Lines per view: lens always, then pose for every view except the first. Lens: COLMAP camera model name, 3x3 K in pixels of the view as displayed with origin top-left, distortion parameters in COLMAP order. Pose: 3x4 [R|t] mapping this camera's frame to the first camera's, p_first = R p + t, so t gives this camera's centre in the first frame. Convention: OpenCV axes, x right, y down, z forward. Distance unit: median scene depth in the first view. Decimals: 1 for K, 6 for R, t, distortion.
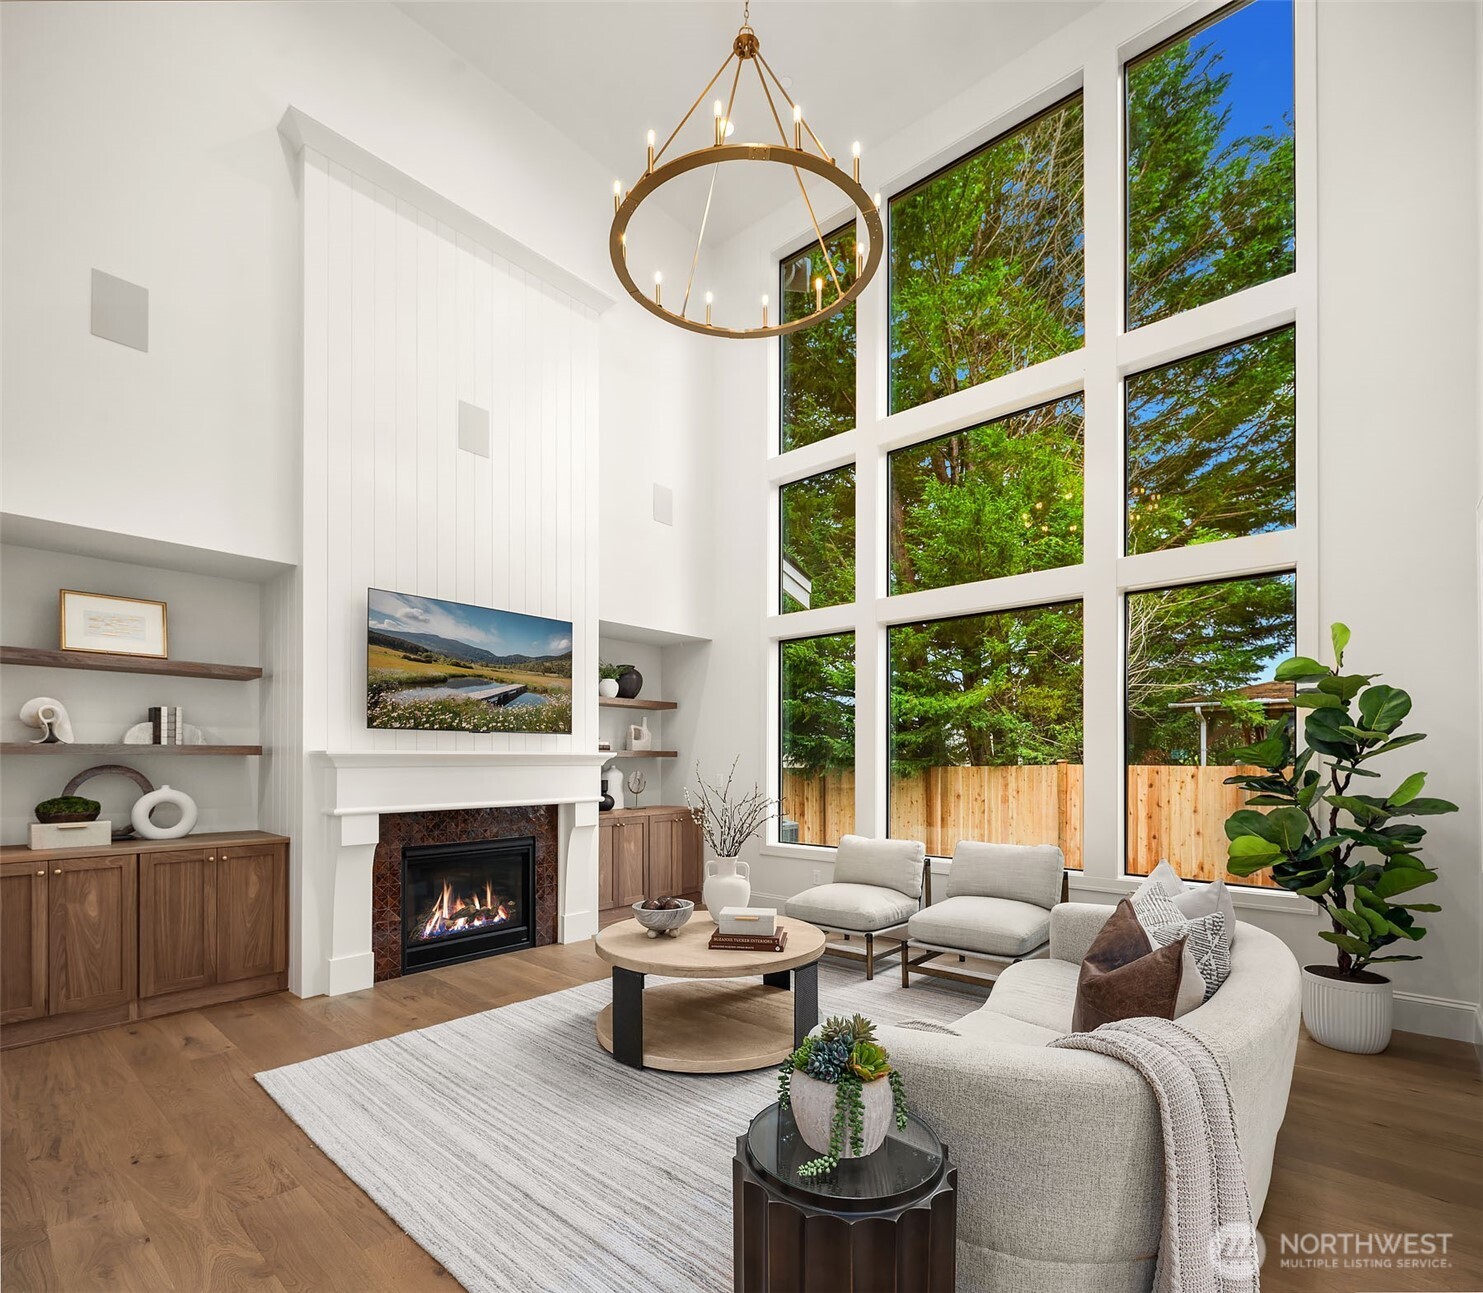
lens RADIAL K [[728.7, 0, 734.6], [0, 728.7, 760.2], [0, 0, 1]] dist [0.012434, -0.001146]
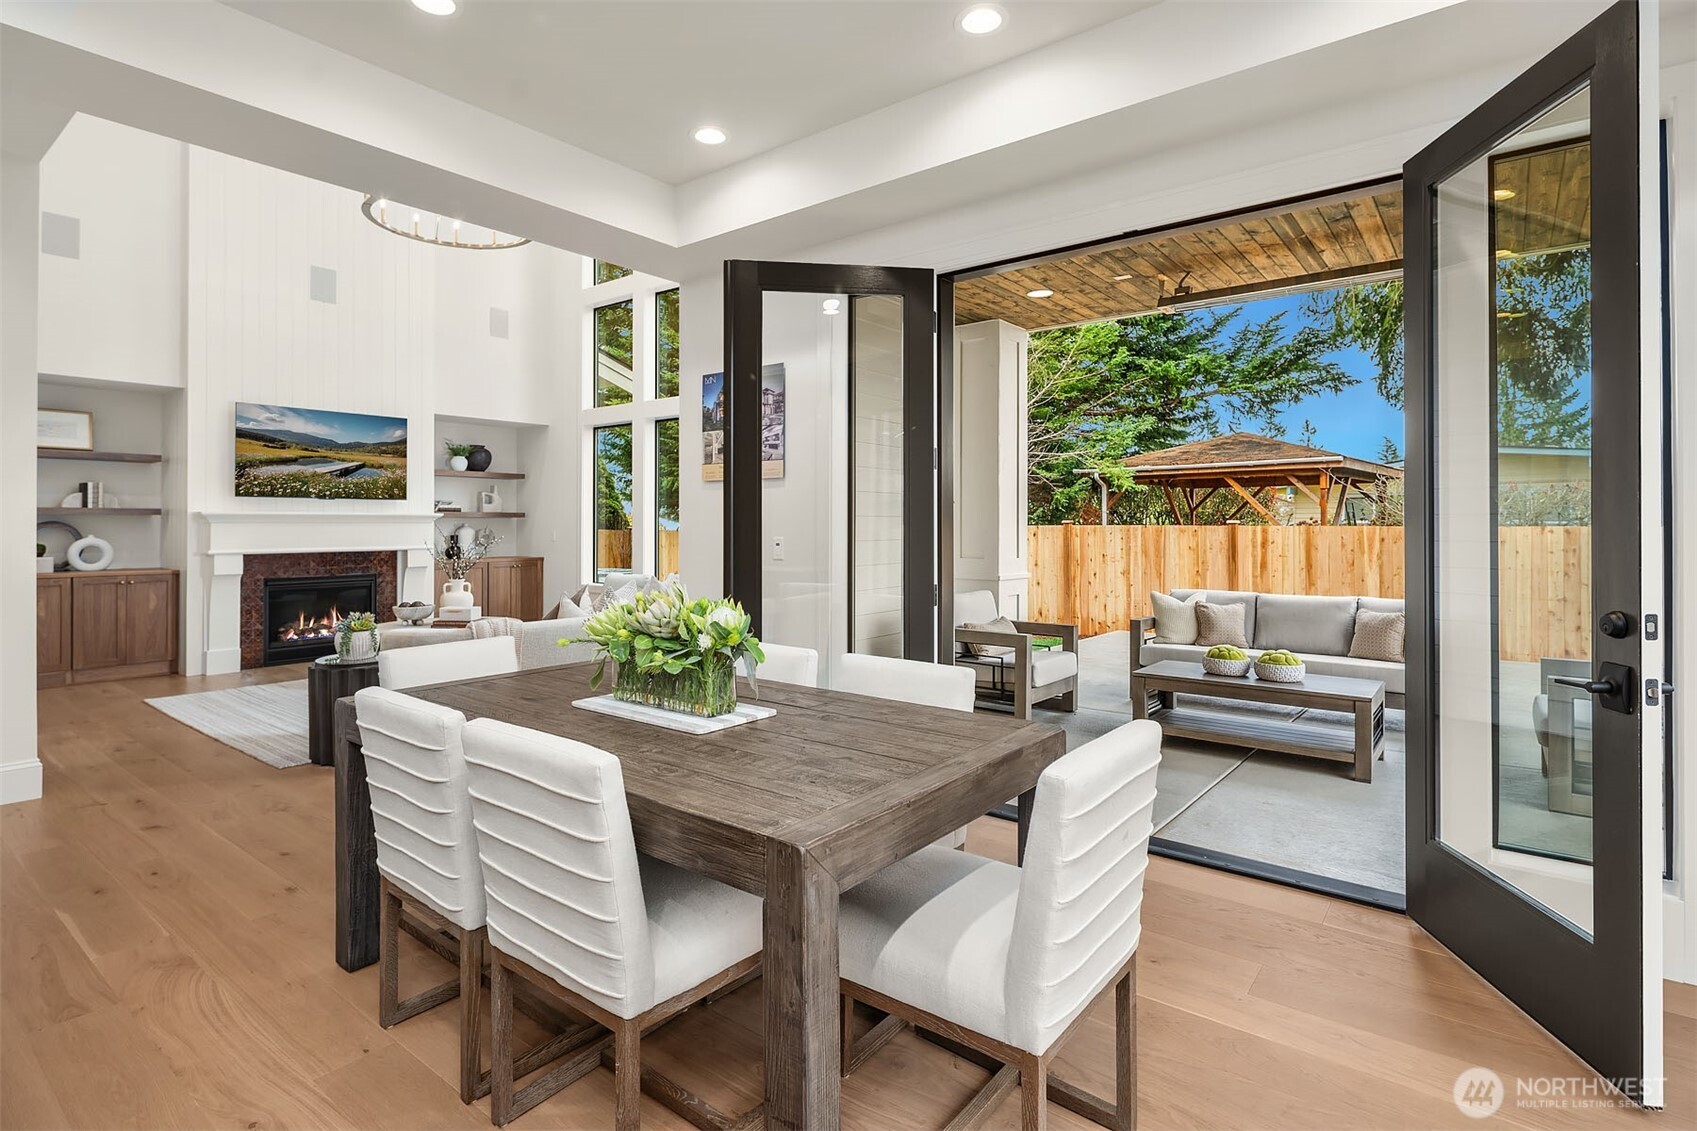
lens RADIAL K [[831.3, 0, 838.6], [0, 831.3, 520.5], [0, 0, 1]] dist [0.015592, -0.003325]
pose [[0.998020, -0.001075, 0.062895, 0.612421], [0.001378, 0.999988, -0.004789, 0.014744], [-0.062889, 0.004866, 0.998009, -0.772556]]
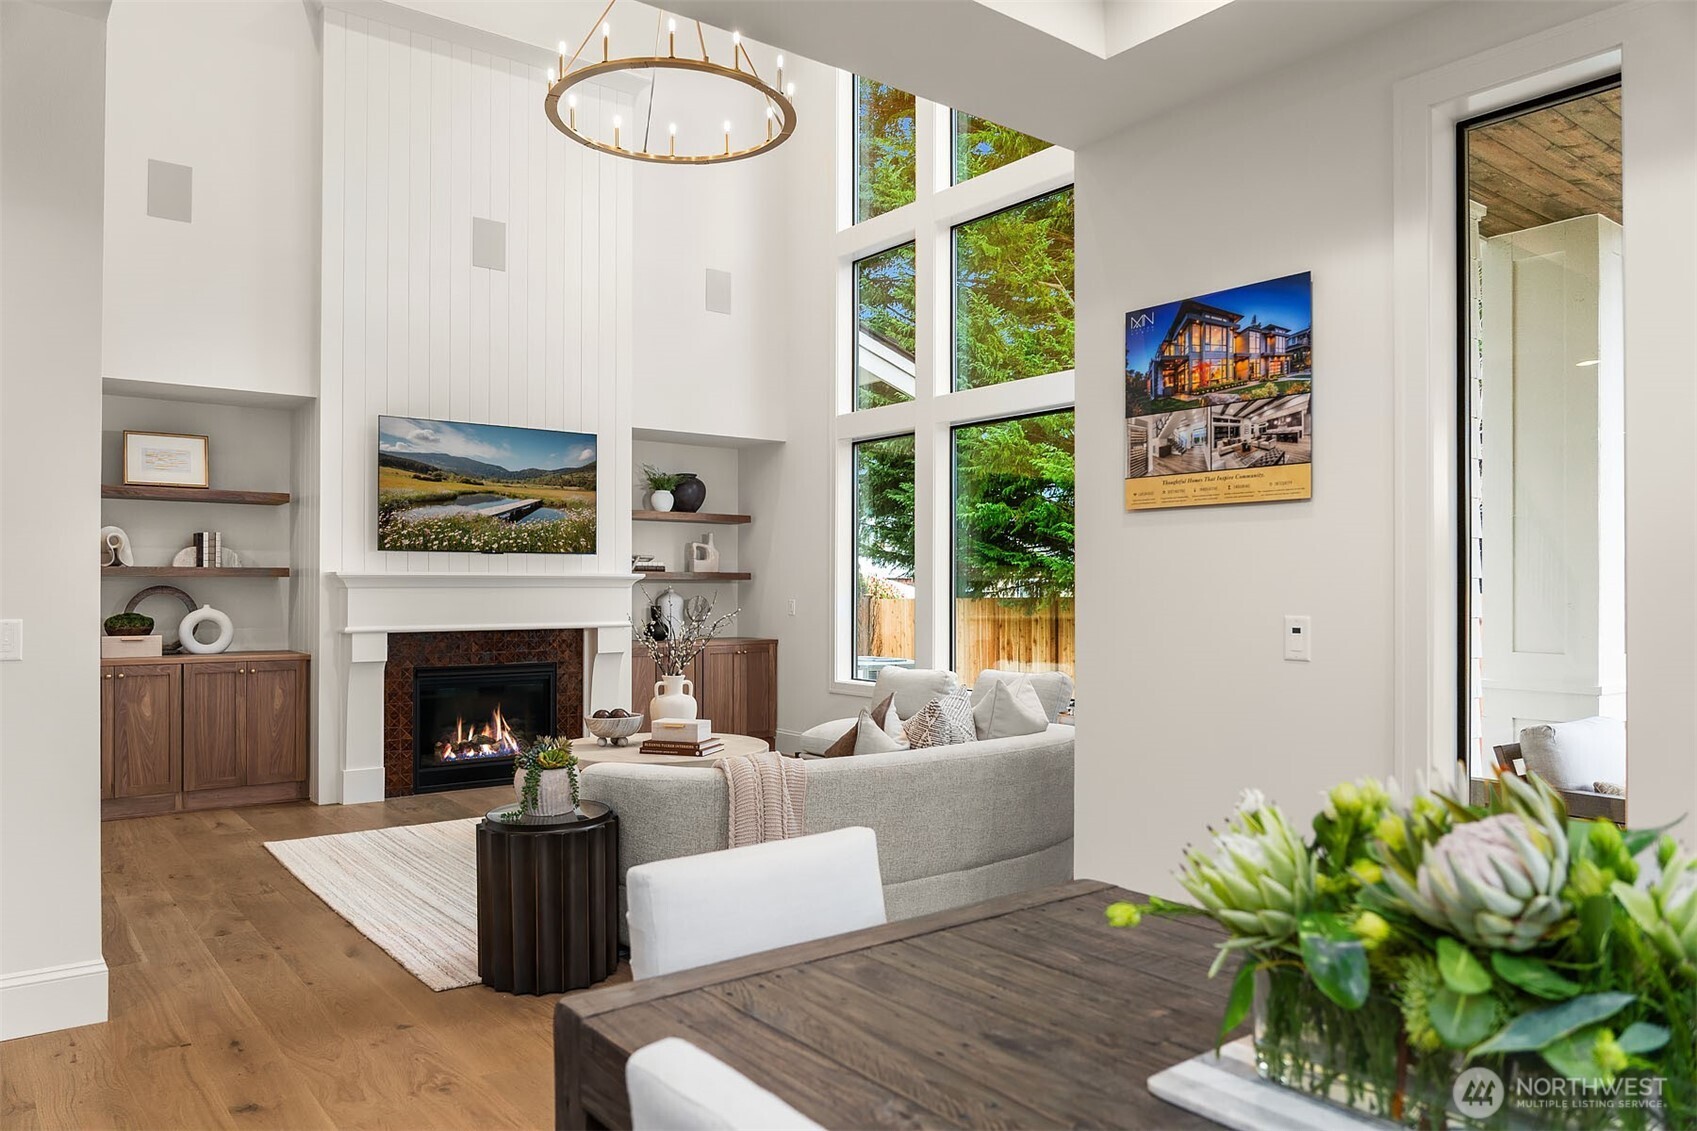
lens RADIAL K [[1144.1, 0, 838.2], [0, 1144.1, 583.5], [0, 0, 1]] dist [0.003271, 0.013505]
pose [[0.983012, -0.002204, -0.183529, 0.438987], [0.001076, 0.999980, -0.006244, 0.014139], [0.183539, 0.005941, 0.982994, -0.479616]]
